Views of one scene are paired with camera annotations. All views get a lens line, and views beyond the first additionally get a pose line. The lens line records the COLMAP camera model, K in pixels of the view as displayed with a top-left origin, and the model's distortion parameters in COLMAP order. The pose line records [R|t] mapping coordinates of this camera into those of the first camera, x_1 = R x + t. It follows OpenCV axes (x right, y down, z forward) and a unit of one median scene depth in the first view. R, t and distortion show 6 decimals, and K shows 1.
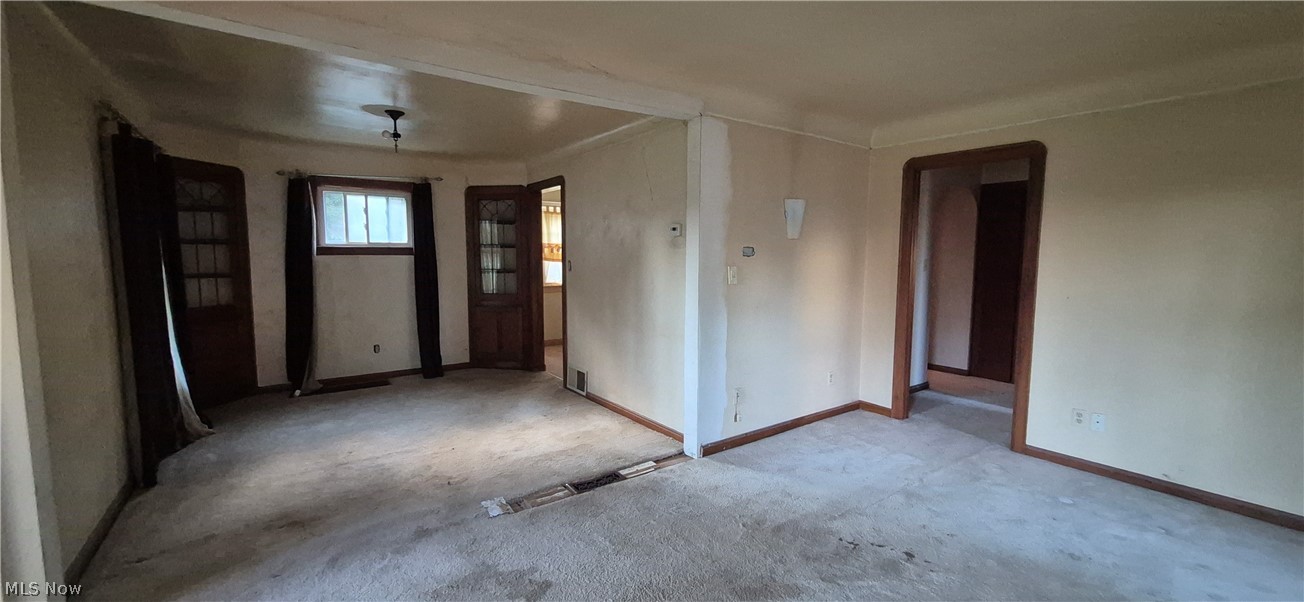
lens RADIAL K [[511.1, 0, 659.3], [0, 511.1, 297.1], [0, 0, 1]] dist [-0.003695, 0.000329]
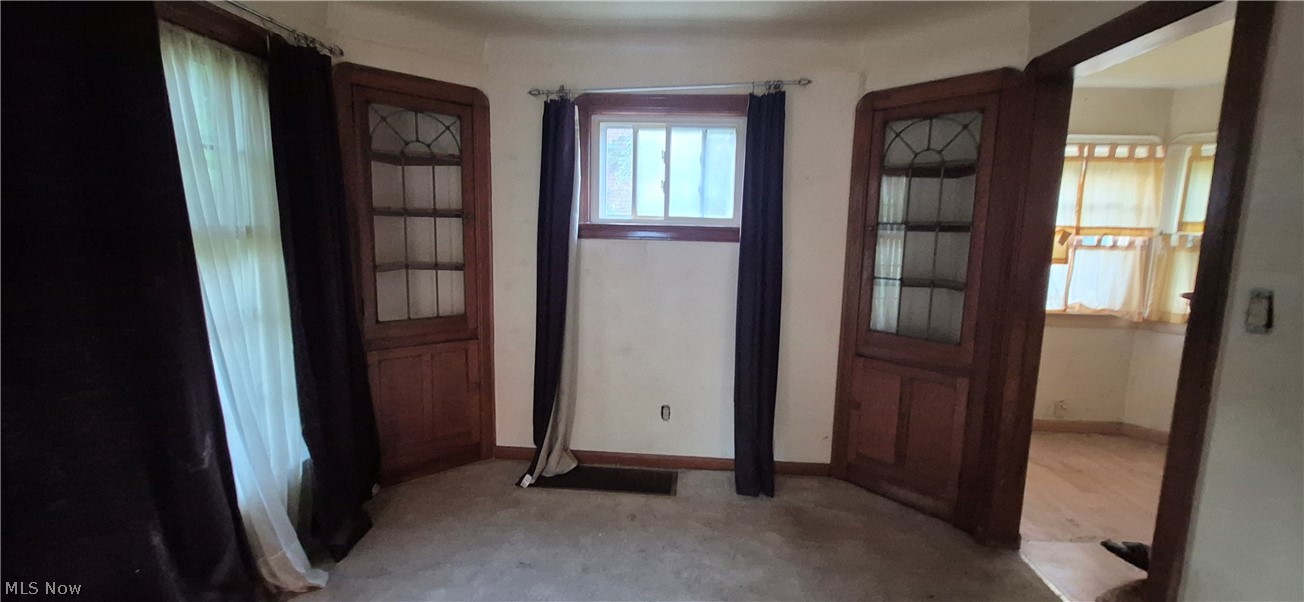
lens RADIAL K [[511.1, 0, 650.8], [0, 511.1, 293.9], [0, 0, 1]] dist [-0.003695, 0.000329]
pose [[0.763153, 0.099267, -0.638548, -0.230595], [-0.075985, 0.995061, 0.063877, -0.059408], [0.641735, -0.000227, 0.766927, 0.576897]]
